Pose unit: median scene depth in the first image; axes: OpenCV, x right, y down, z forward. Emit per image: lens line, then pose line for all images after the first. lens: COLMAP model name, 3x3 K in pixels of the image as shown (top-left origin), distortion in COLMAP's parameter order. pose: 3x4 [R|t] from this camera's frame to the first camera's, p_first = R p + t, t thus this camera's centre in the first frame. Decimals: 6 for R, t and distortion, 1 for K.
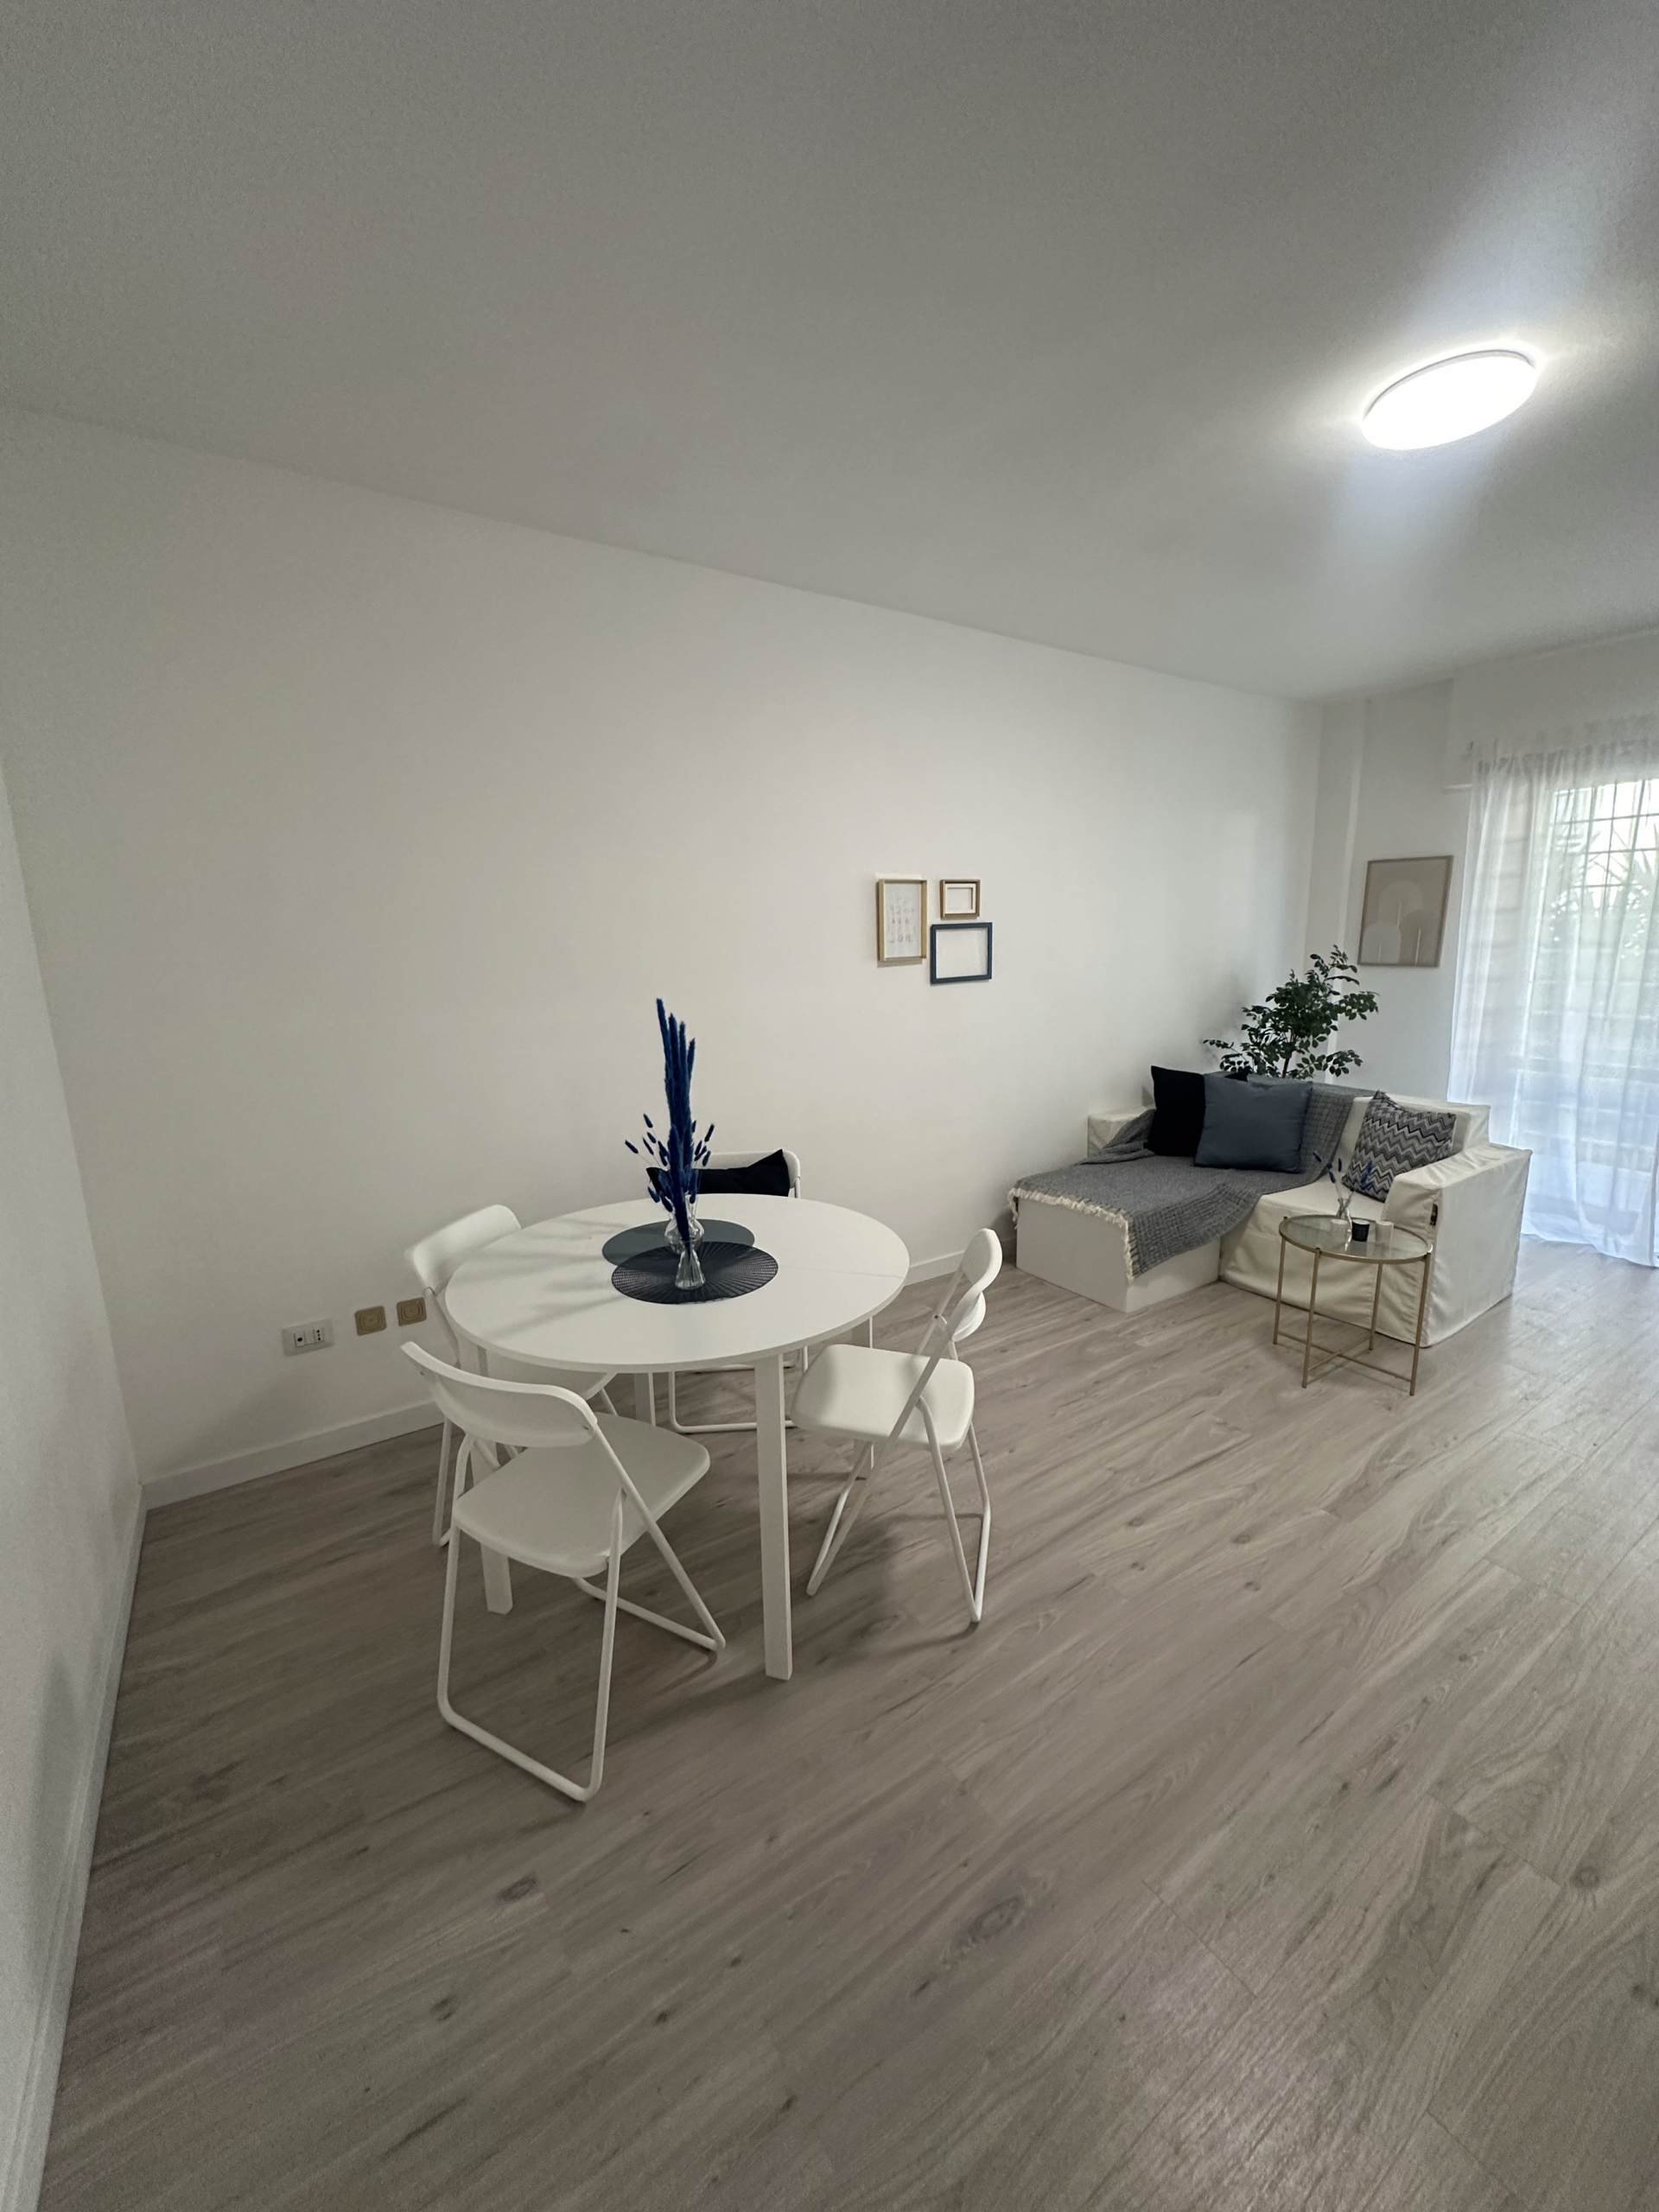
lens RADIAL K [[872.9, 0, 829.5], [0, 872.9, 1106.0], [0, 0, 1]] dist [0.000082, 0.000047]
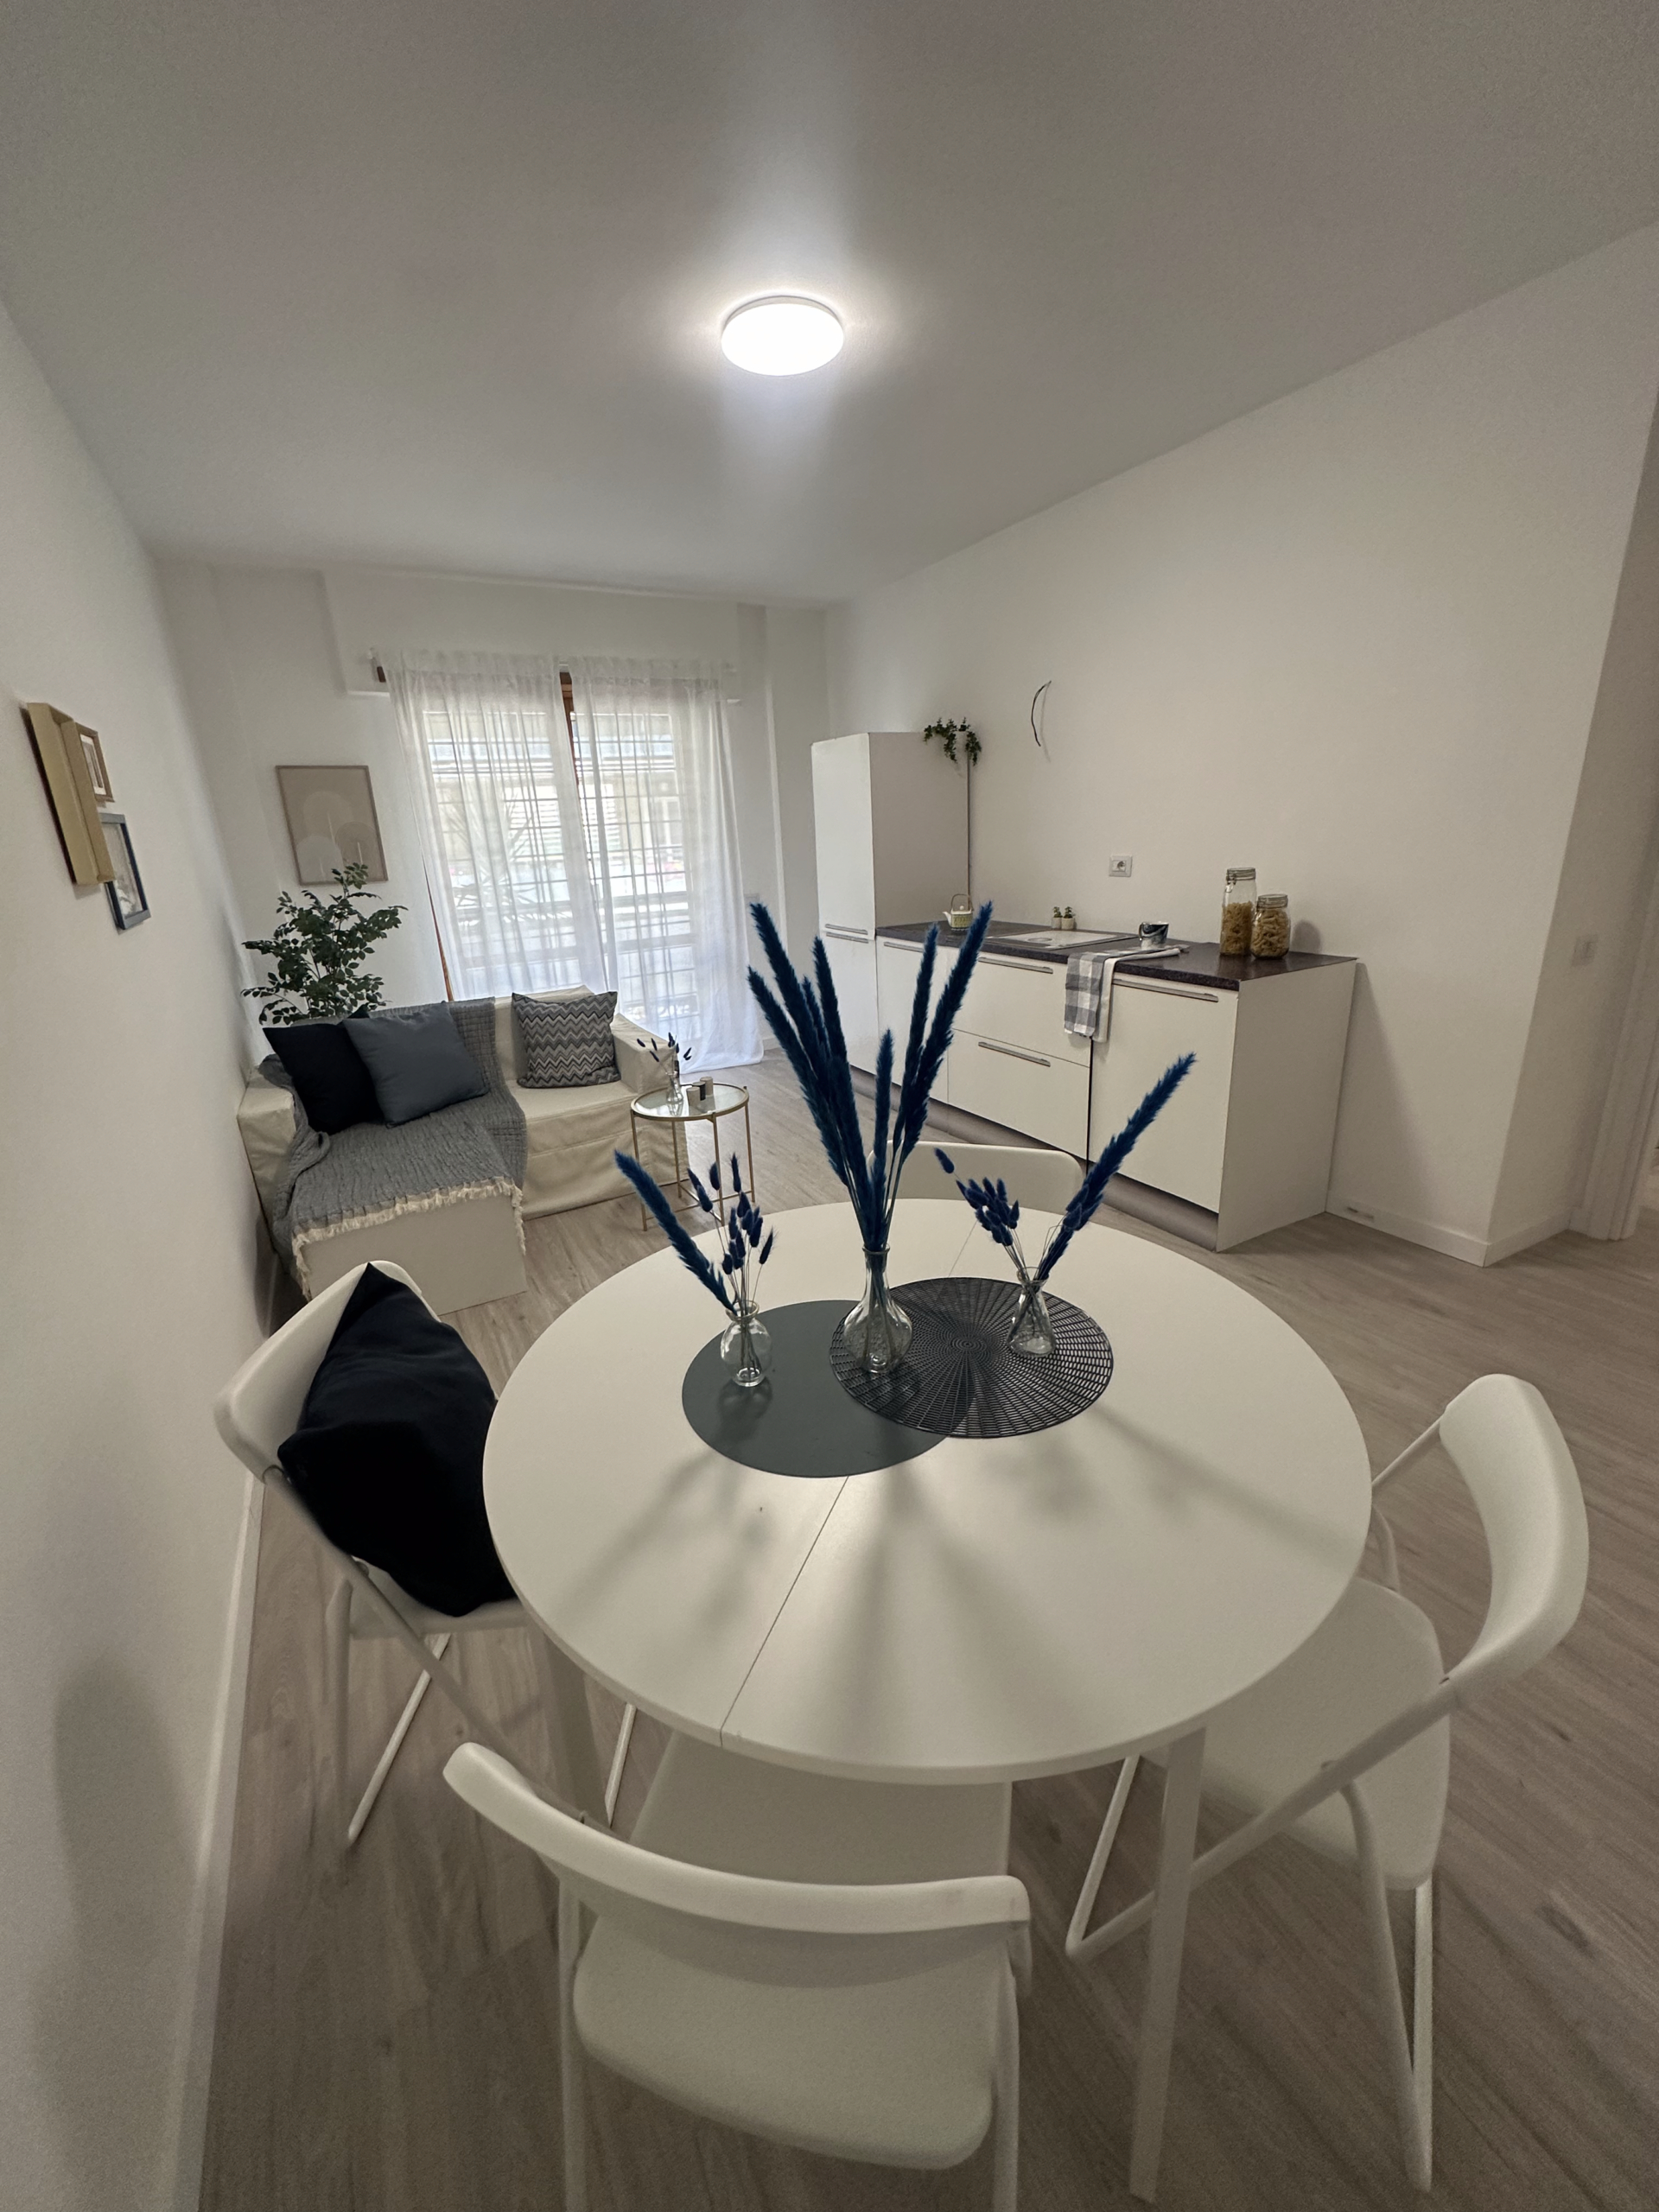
lens RADIAL K [[878.5, 0, 821.3], [0, 878.5, 1106.6], [0, 0, 1]] dist [0.001233, 0.000112]
pose [[0.082177, -0.287561, 0.954230, -0.500103], [0.238163, 0.935394, 0.261374, -0.103981], [-0.967742, 0.205783, 0.145355, 0.713640]]
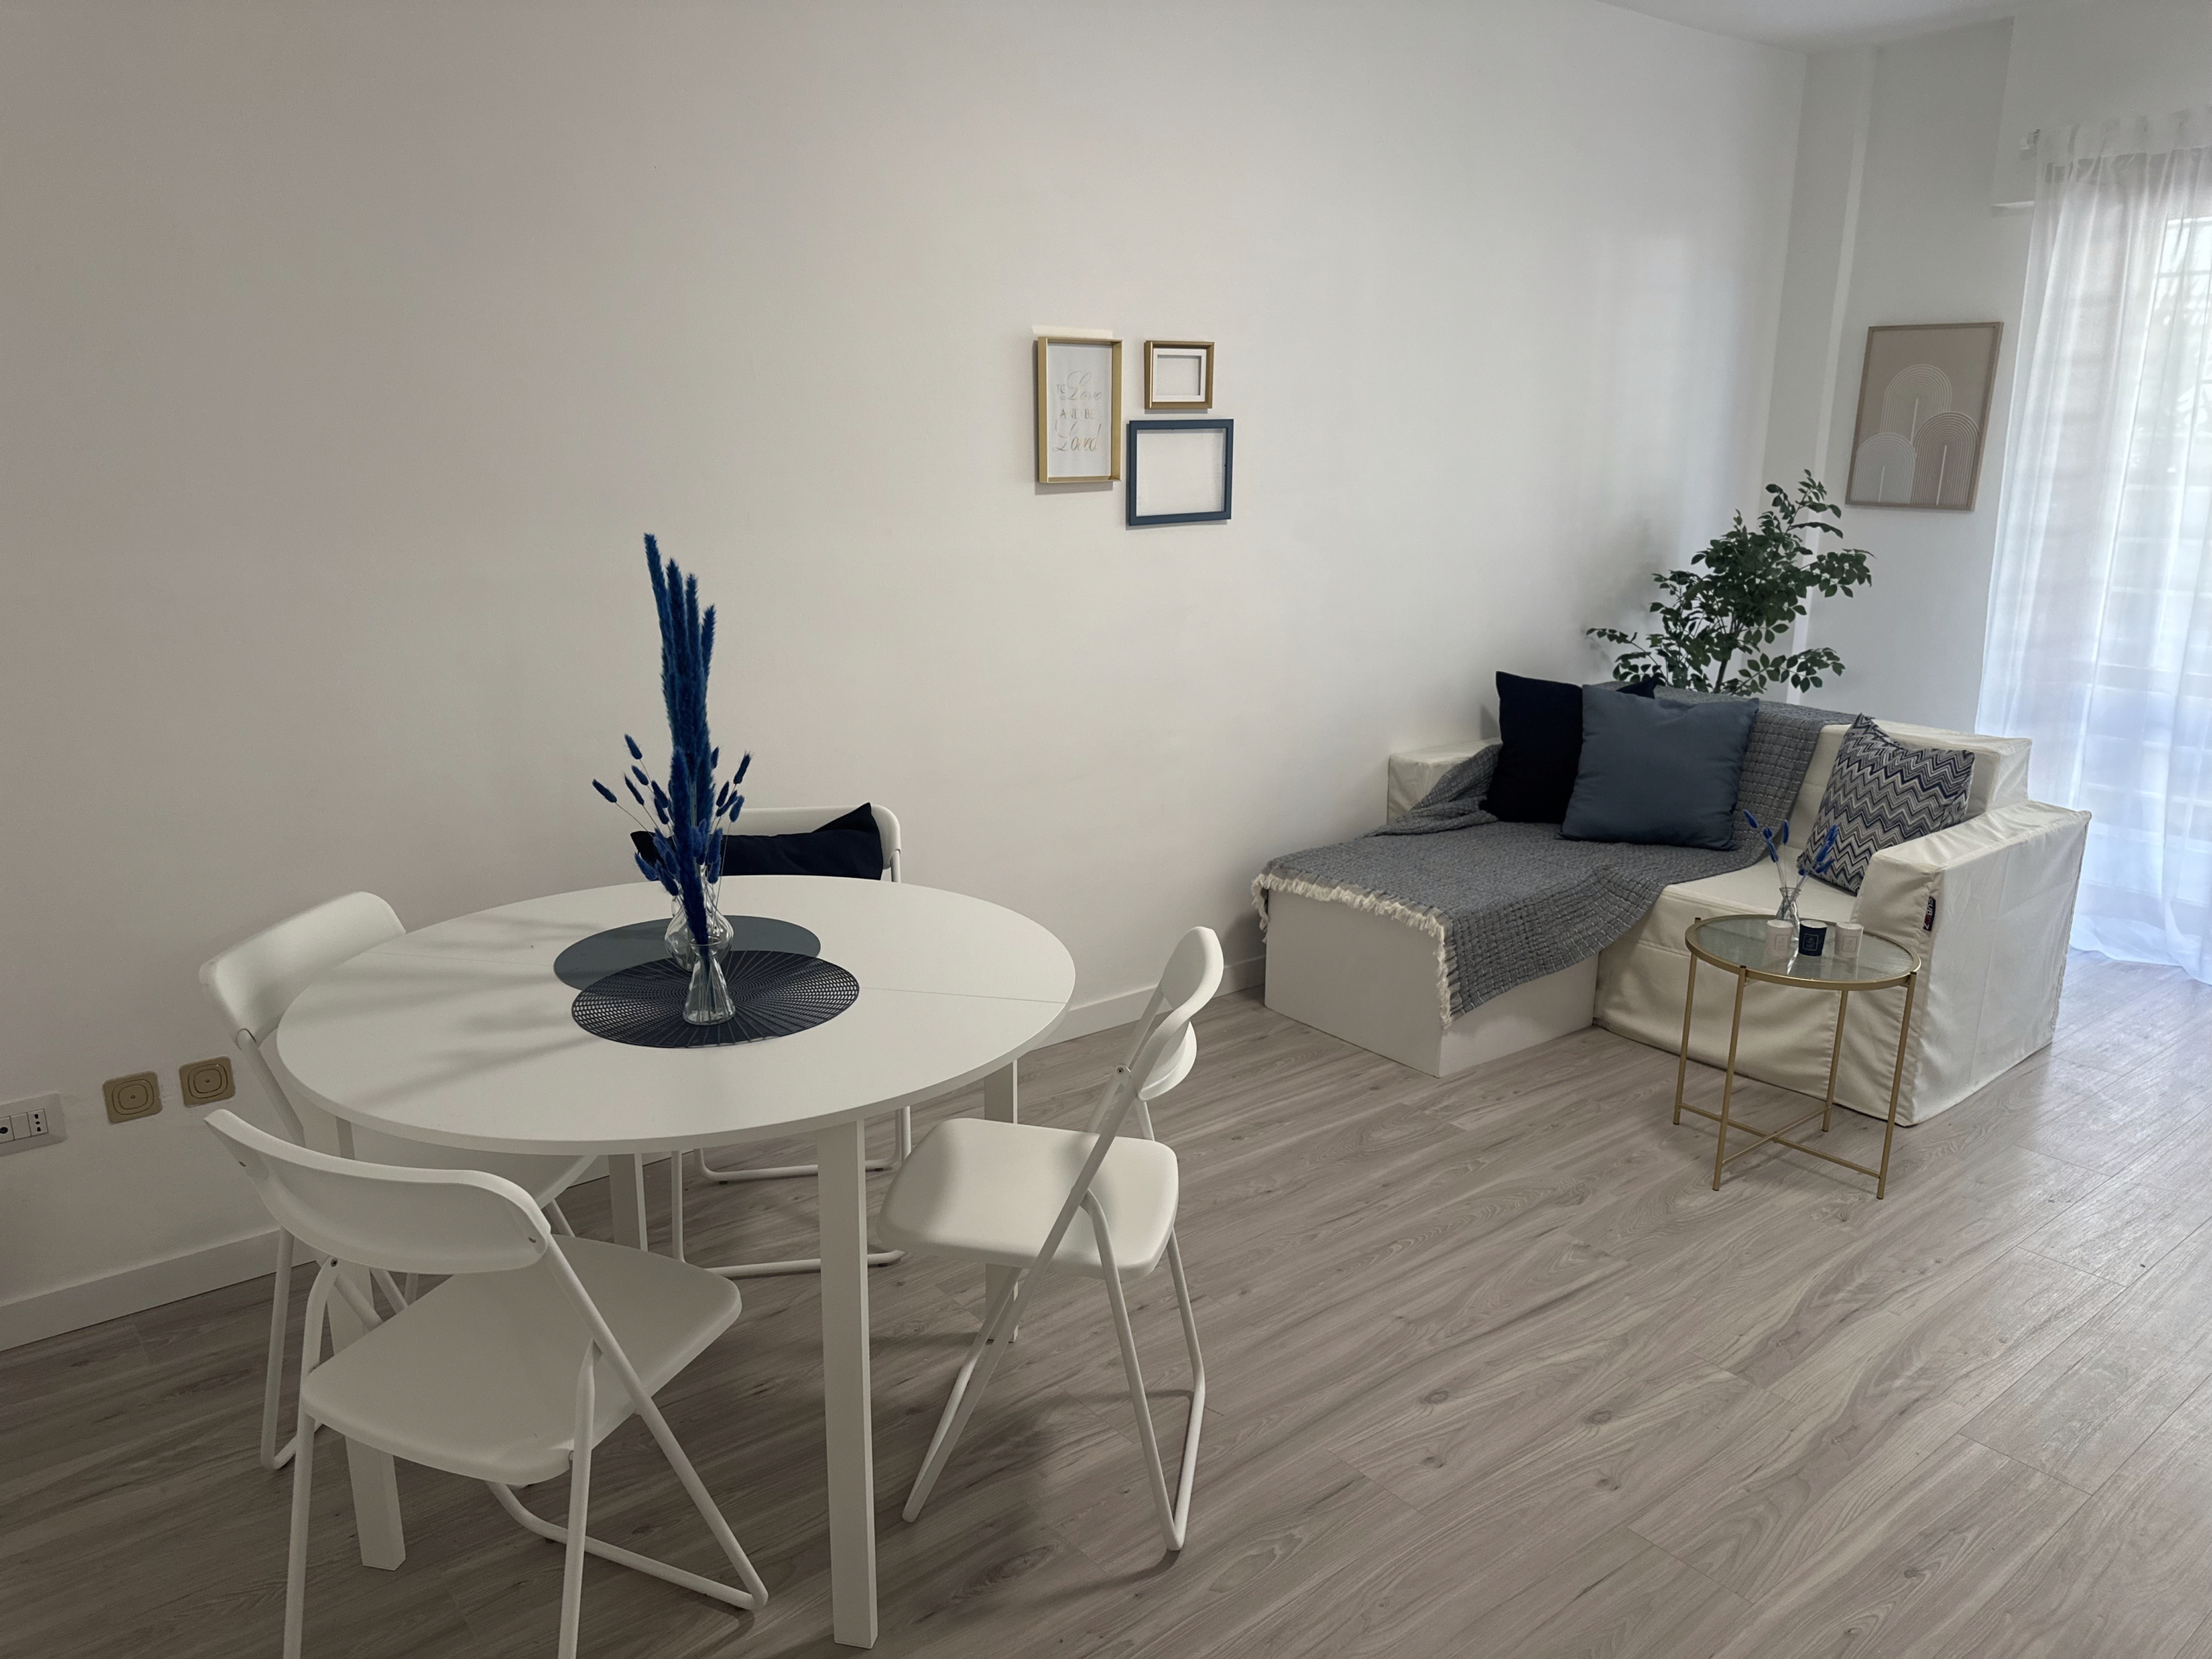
lens RADIAL K [[1543.3, 0, 1092.6], [0, 1543.3, 839.6], [0, 0, 1]] dist [0.088436, -0.113823]
pose [[0.996353, 0.003224, 0.085262, 0.008210], [-0.008367, 0.998162, 0.060028, 0.011651], [-0.084911, -0.060522, 0.994549, -0.054440]]
